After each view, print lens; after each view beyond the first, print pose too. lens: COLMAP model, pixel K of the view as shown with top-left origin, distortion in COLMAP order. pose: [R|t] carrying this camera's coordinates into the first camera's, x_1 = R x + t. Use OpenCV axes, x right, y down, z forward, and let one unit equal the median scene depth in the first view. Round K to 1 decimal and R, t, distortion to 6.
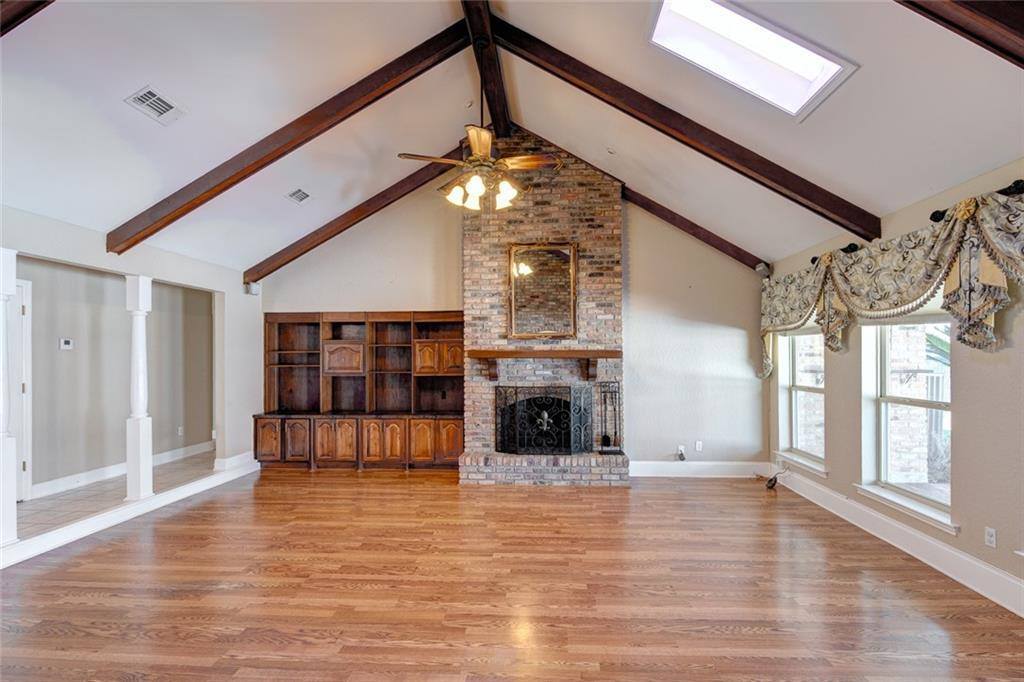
lens RADIAL K [[457.2, 0, 509.5], [0, 457.2, 360.1], [0, 0, 1]] dist [-0.000150, -0.000037]
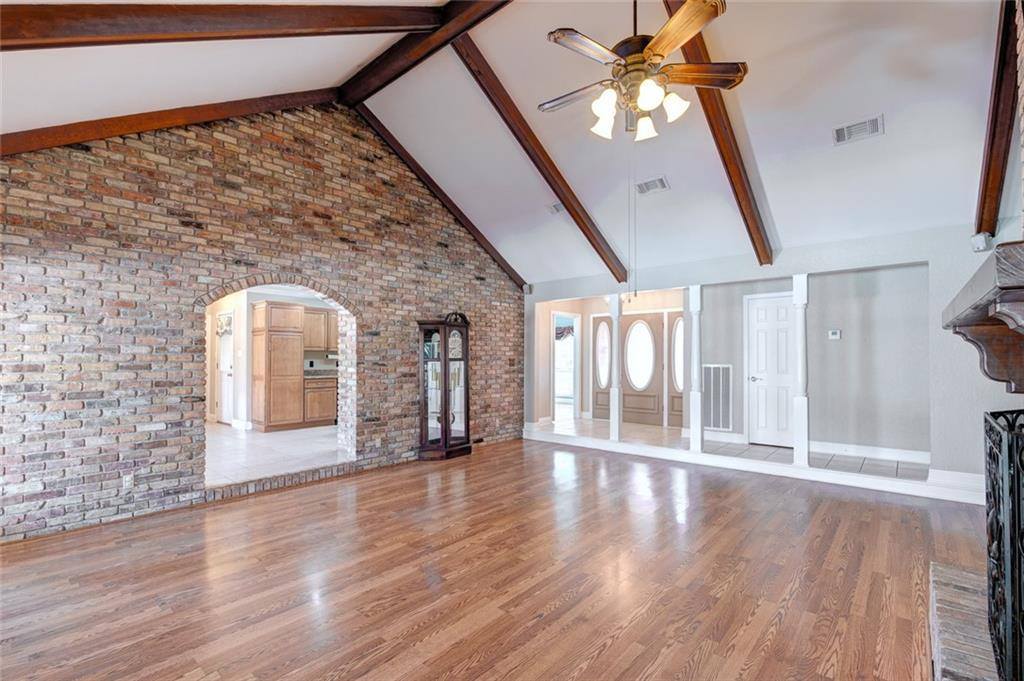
lens RADIAL K [[457.2, 0, 509.5], [0, 457.2, 359.6], [0, 0, 1]] dist [-0.000150, -0.000037]
pose [[-0.607601, -0.001007, -0.794242, 1.197187], [-0.000770, 0.999999, -0.000678, 0.075440], [0.794242, 0.000200, -0.607602, 2.420425]]
